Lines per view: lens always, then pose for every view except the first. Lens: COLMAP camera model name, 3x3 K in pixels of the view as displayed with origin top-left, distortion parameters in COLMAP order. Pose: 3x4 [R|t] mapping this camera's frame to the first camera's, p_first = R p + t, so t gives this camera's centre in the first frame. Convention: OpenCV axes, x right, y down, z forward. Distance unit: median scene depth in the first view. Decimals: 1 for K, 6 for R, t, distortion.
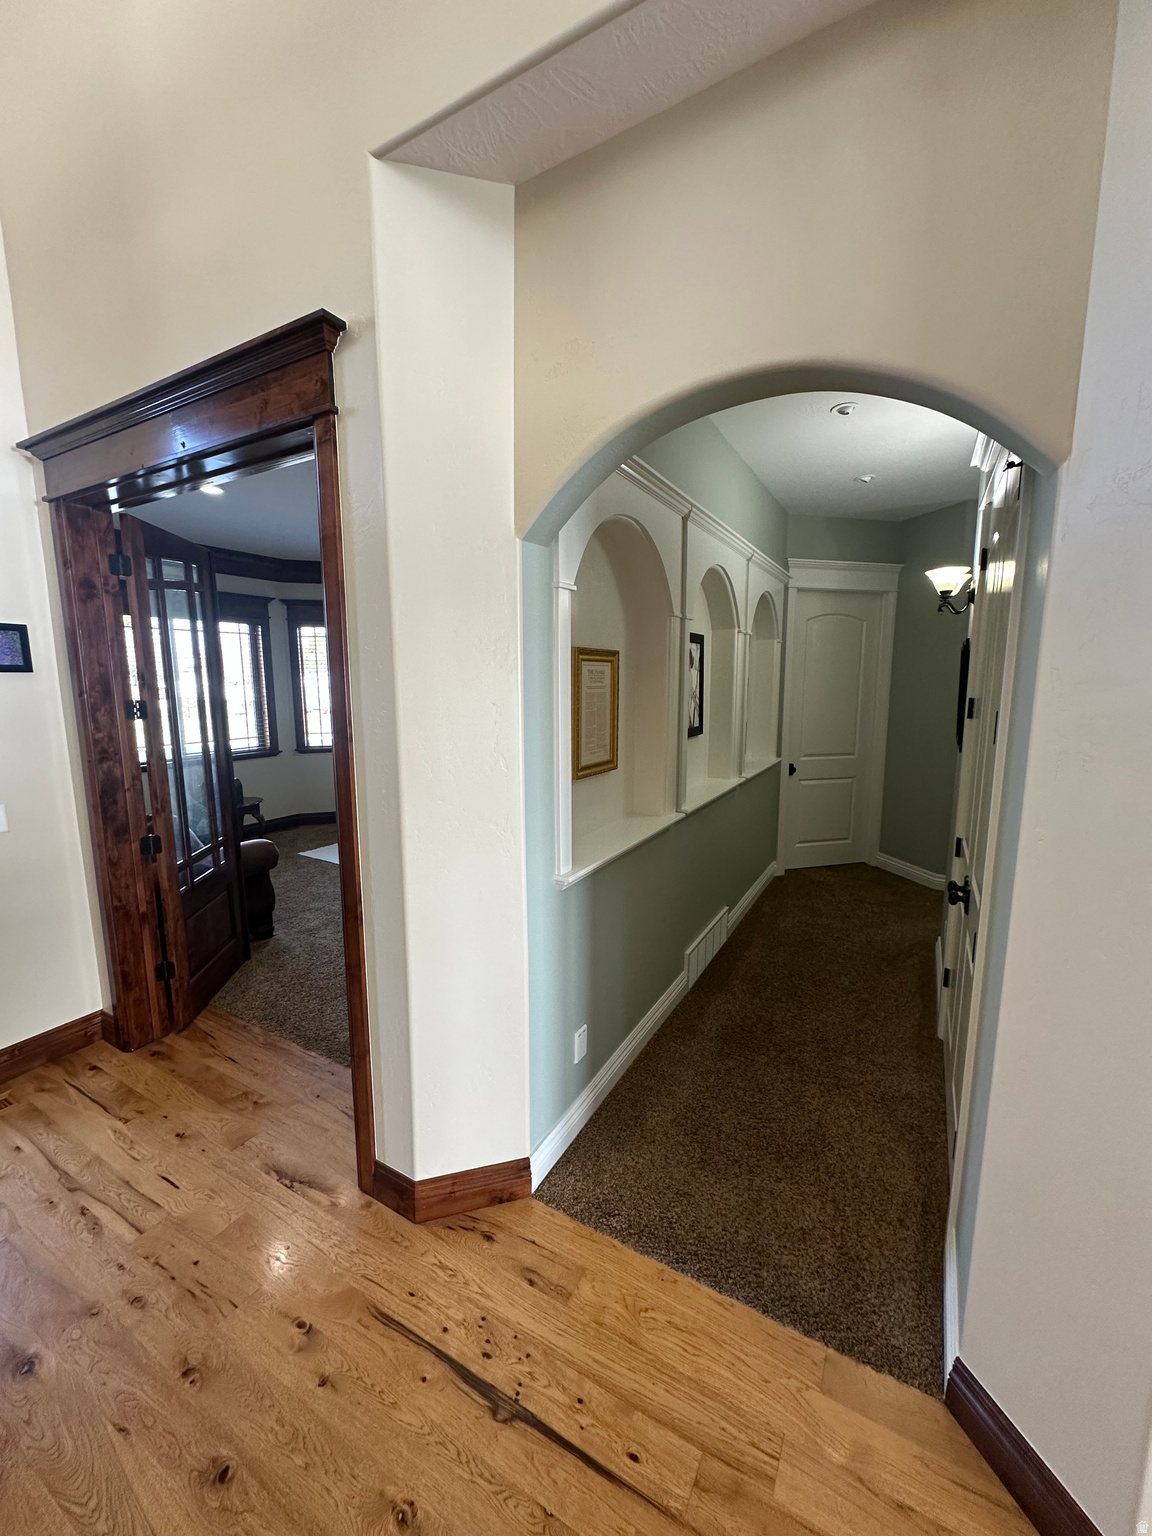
lens RADIAL K [[611.7, 0, 576.0], [0, 611.7, 768.0], [0, 0, 1]] dist [-0.002036, 0.000303]
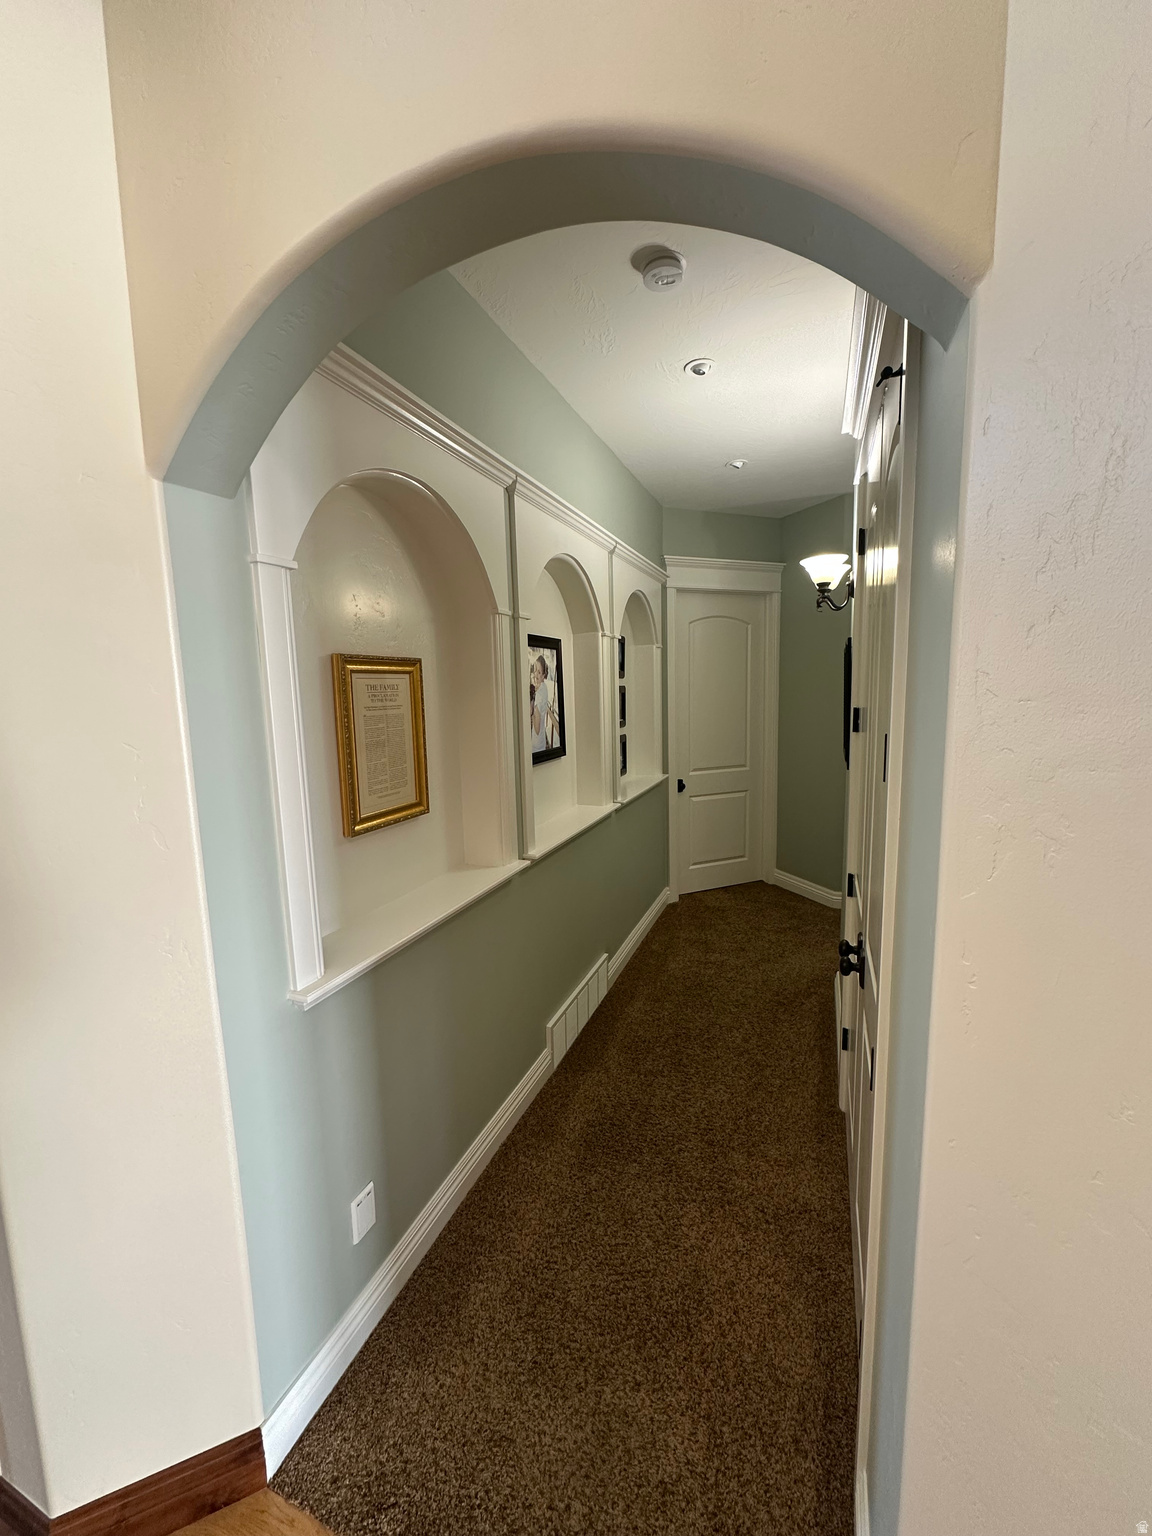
lens RADIAL K [[611.7, 0, 576.0], [0, 611.7, 768.0], [0, 0, 1]] dist [-0.002036, 0.000303]
pose [[0.990439, -0.040293, 0.131933, 0.137668], [0.042452, 0.999006, -0.013592, -0.033067], [-0.131254, 0.019063, 0.991165, 0.199441]]
